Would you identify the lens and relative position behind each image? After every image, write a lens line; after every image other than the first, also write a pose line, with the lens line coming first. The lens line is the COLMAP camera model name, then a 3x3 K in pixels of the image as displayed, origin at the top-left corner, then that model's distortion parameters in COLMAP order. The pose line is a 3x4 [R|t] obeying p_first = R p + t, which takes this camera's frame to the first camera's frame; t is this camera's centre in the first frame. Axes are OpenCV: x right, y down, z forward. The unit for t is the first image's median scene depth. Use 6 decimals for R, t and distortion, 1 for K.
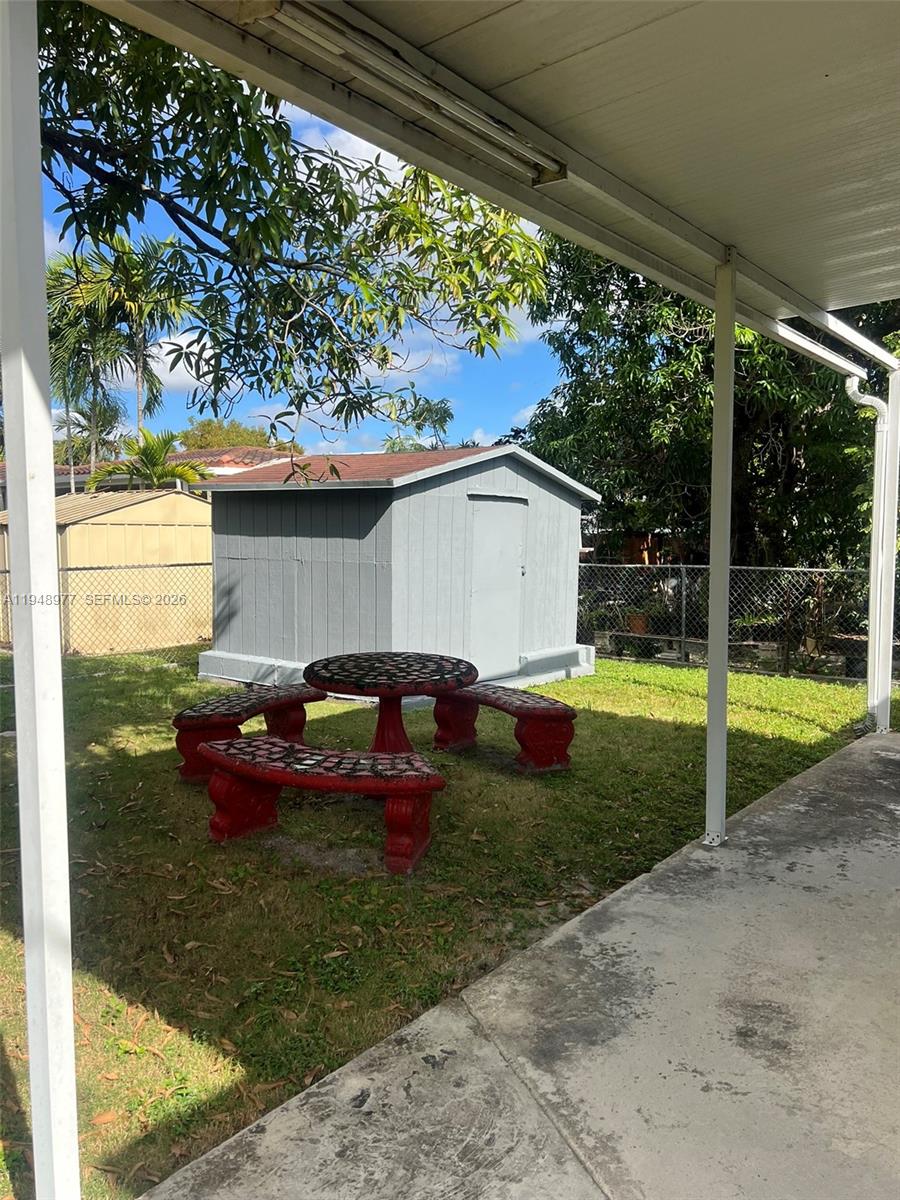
lens RADIAL K [[898.8, 0, 451.6], [0, 898.8, 602.5], [0, 0, 1]] dist [0.015213, 0.002309]
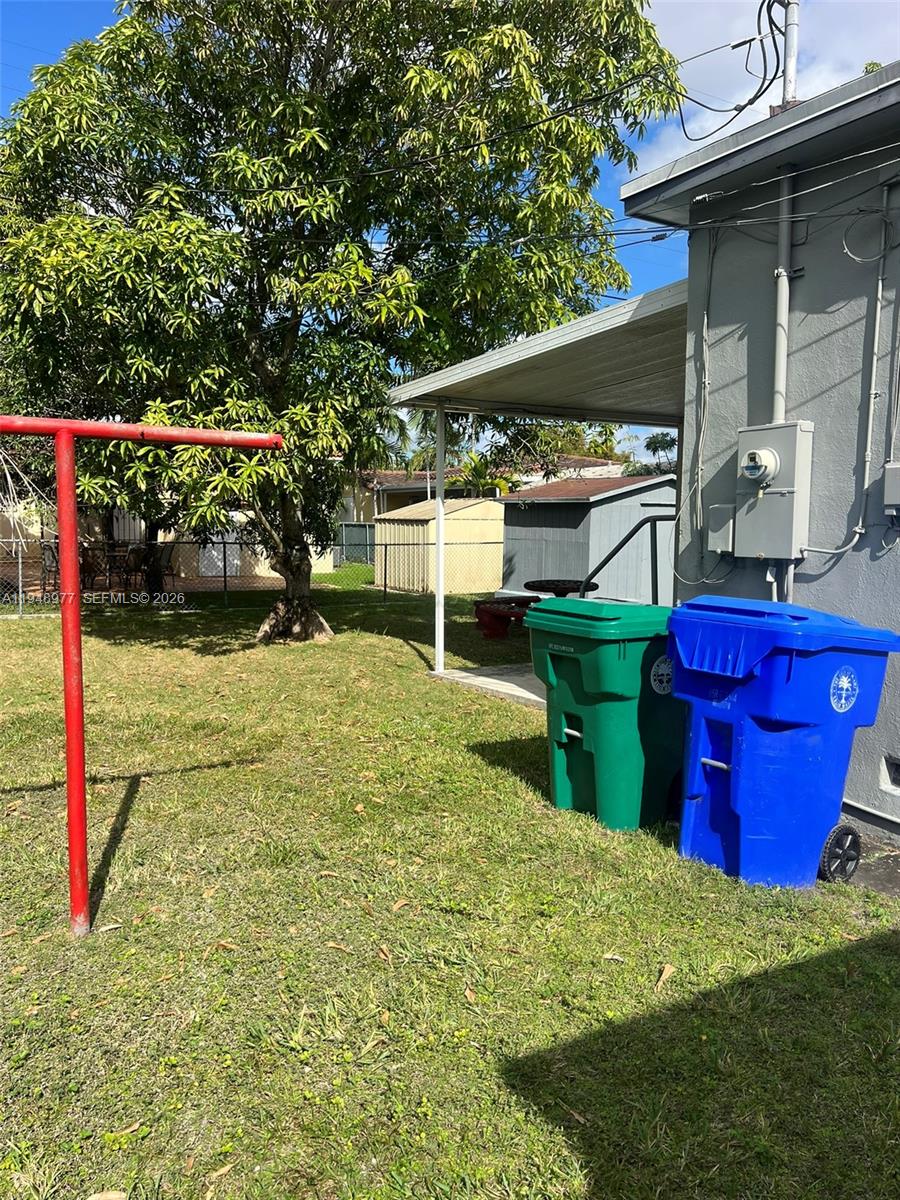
lens RADIAL K [[898.8, 0, 449.3], [0, 898.8, 600.9], [0, 0, 1]] dist [0.015213, 0.002309]
pose [[0.933876, 0.032004, -0.356163, 0.274261], [-0.030425, 0.999487, 0.010035, 0.057731], [0.356302, 0.001465, 0.934370, -0.709022]]
